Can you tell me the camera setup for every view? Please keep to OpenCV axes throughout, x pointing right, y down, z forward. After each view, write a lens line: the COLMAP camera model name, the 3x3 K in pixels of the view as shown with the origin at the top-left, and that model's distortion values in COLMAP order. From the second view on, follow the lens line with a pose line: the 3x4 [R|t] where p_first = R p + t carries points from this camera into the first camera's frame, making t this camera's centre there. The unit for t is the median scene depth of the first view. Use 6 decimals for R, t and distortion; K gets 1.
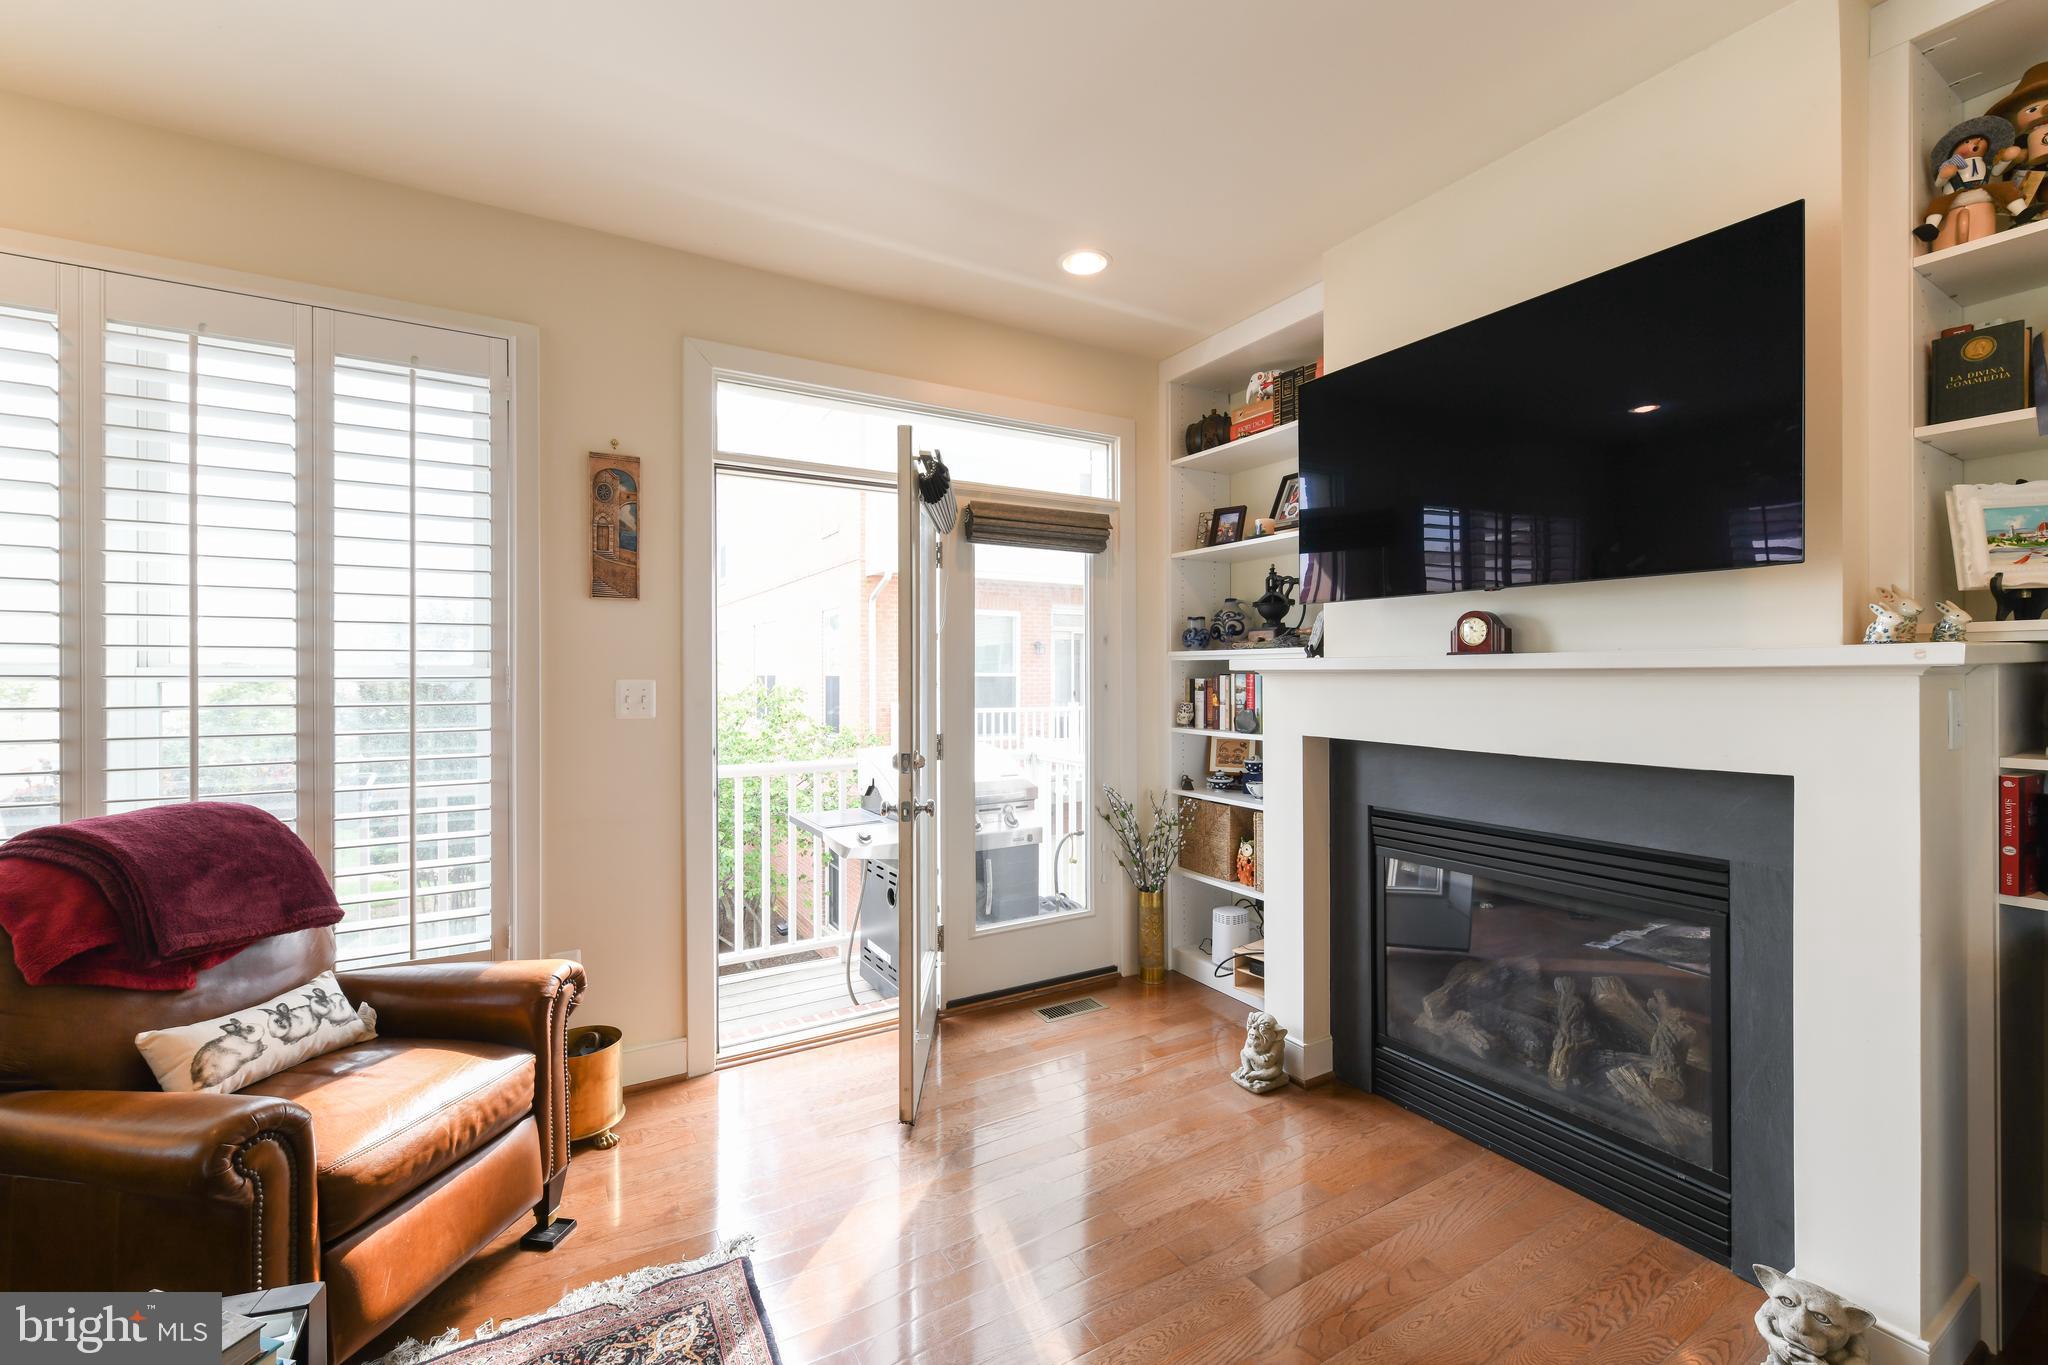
lens RADIAL K [[835.1, 0, 1024.0], [0, 835.1, 682.5], [0, 0, 1]] dist [-0.001298, -0.000057]
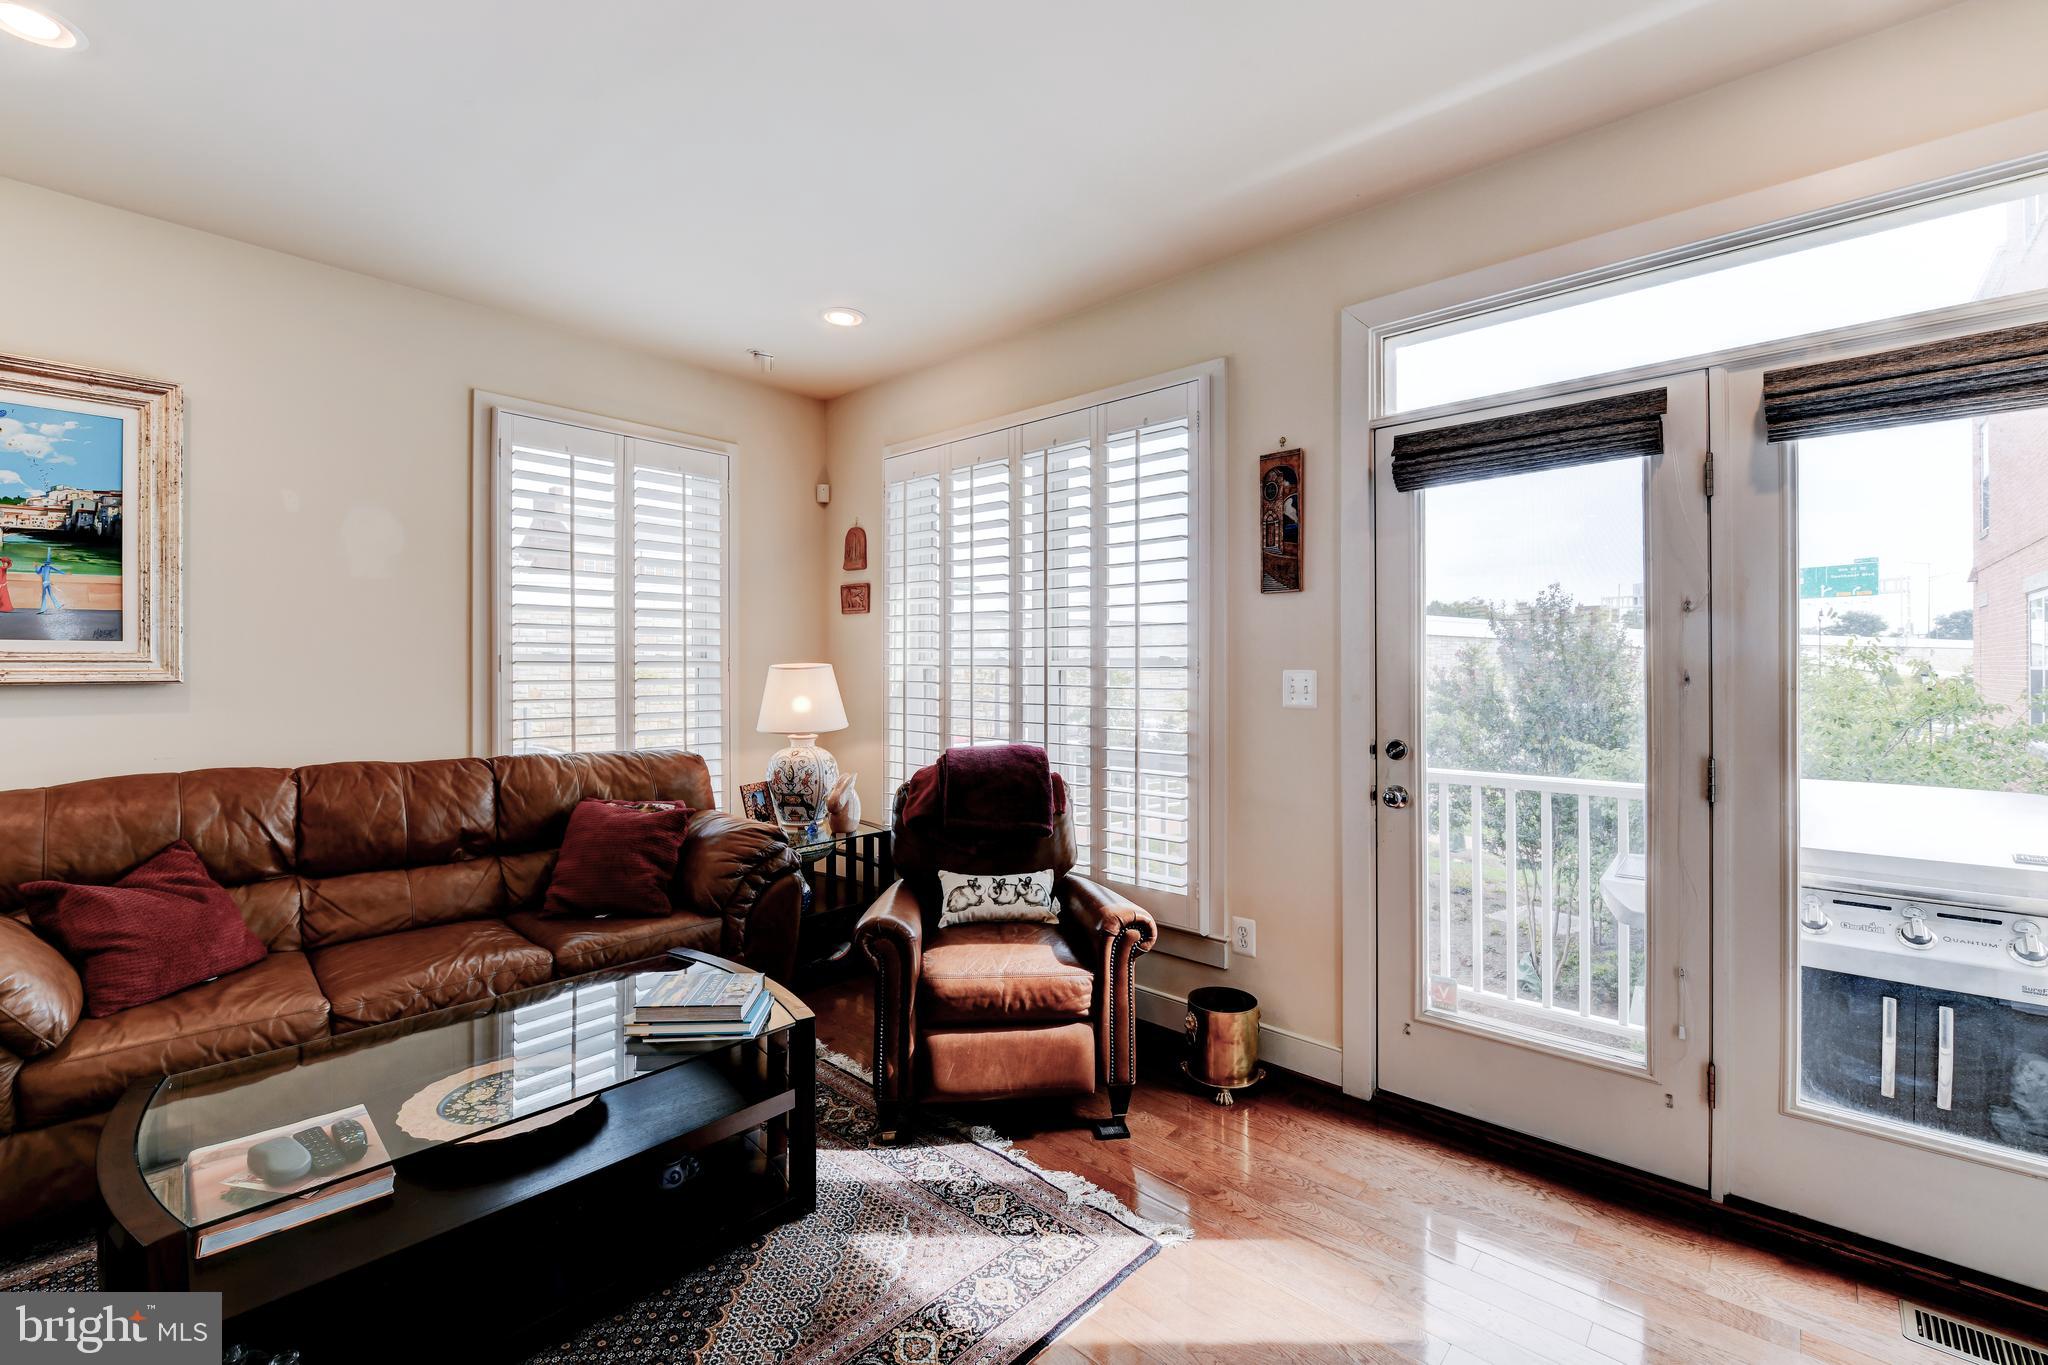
lens RADIAL K [[873.5, 0, 1033.0], [0, 873.5, 648.7], [0, 0, 1]] dist [-0.010190, -0.000386]
pose [[0.293765, -0.015712, -0.955749, 0.515708], [-0.003922, 0.999837, -0.017642, -0.008743], [0.955870, 0.008931, 0.293655, 0.439018]]
